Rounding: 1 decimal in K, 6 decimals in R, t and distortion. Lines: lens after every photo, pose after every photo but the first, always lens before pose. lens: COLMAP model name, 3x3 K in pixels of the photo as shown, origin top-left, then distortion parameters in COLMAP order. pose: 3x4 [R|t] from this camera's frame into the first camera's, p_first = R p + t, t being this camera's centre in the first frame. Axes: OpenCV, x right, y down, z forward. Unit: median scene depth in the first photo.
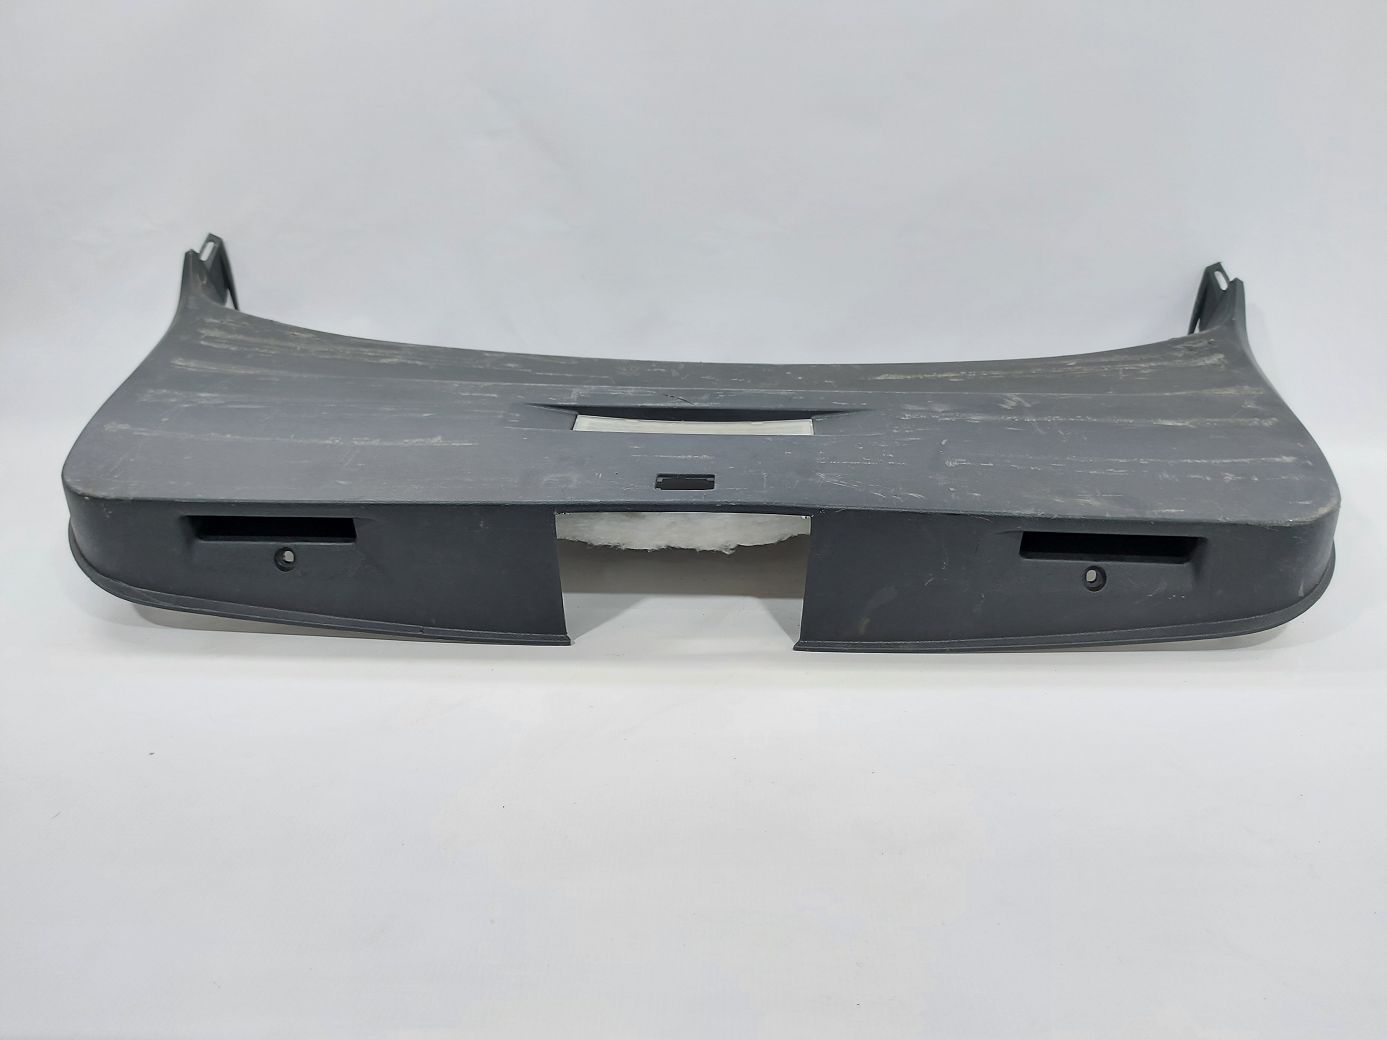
lens RADIAL K [[981.4, 0, 693.5], [0, 981.4, 520.0], [0, 0, 1]] dist [0.003867, 0.000803]
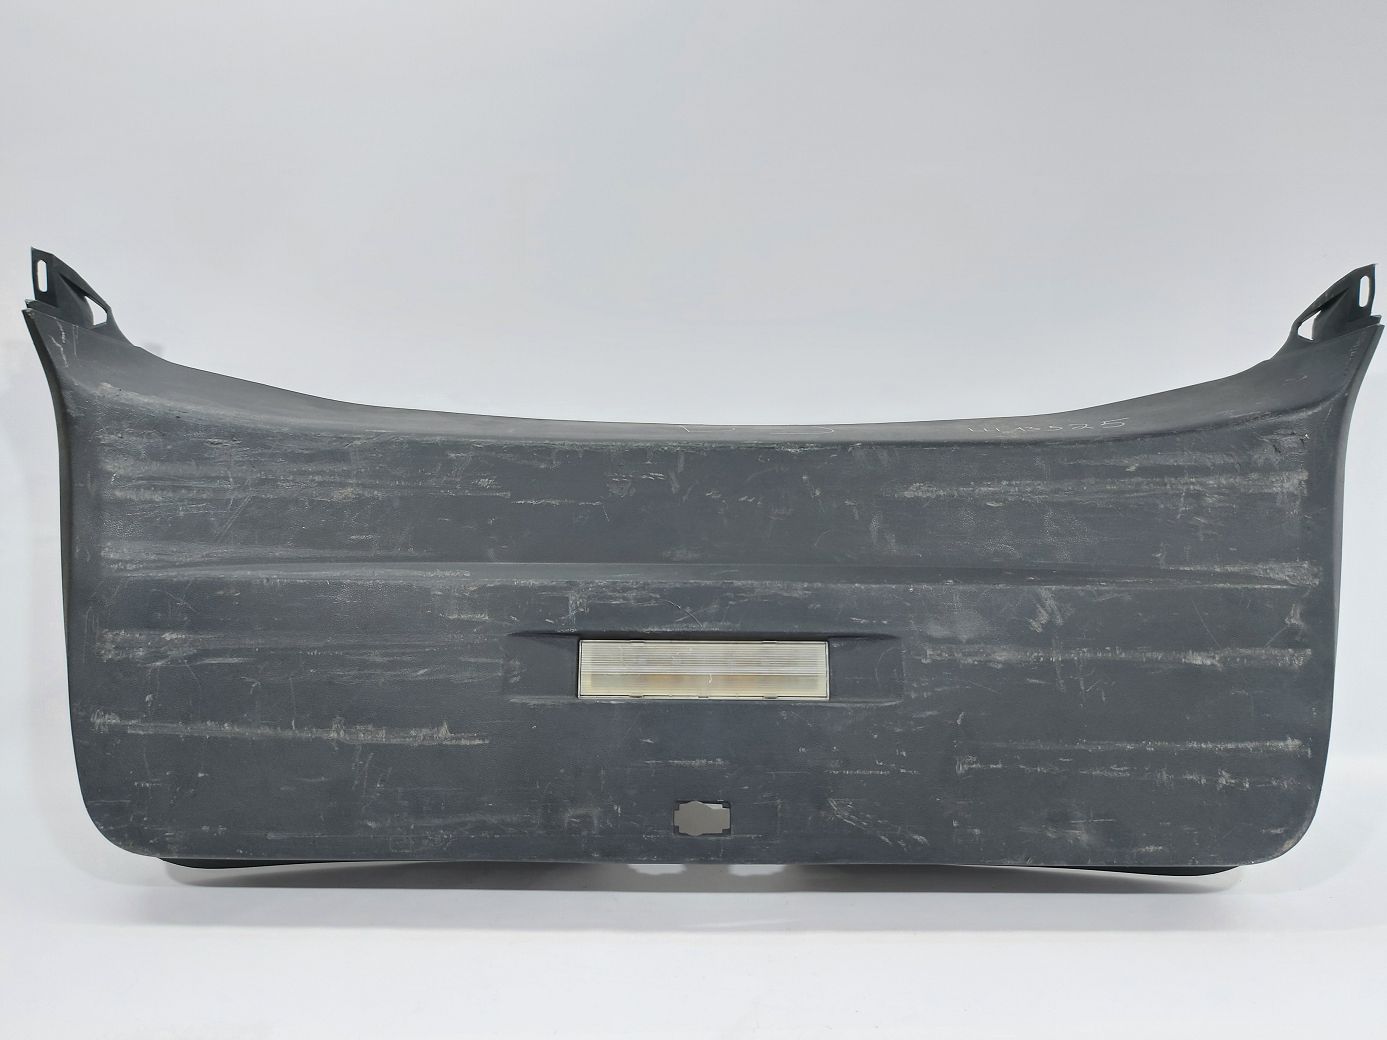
lens RADIAL K [[971.1, 0, 629.5], [0, 971.1, 520.0], [0, 0, 1]] dist [0.003748, -0.000024]
pose [[0.999689, -0.011634, 0.022042, -0.090847], [-0.007784, 0.694392, 0.719555, -0.868848], [-0.023677, -0.719503, 0.694085, 0.448596]]
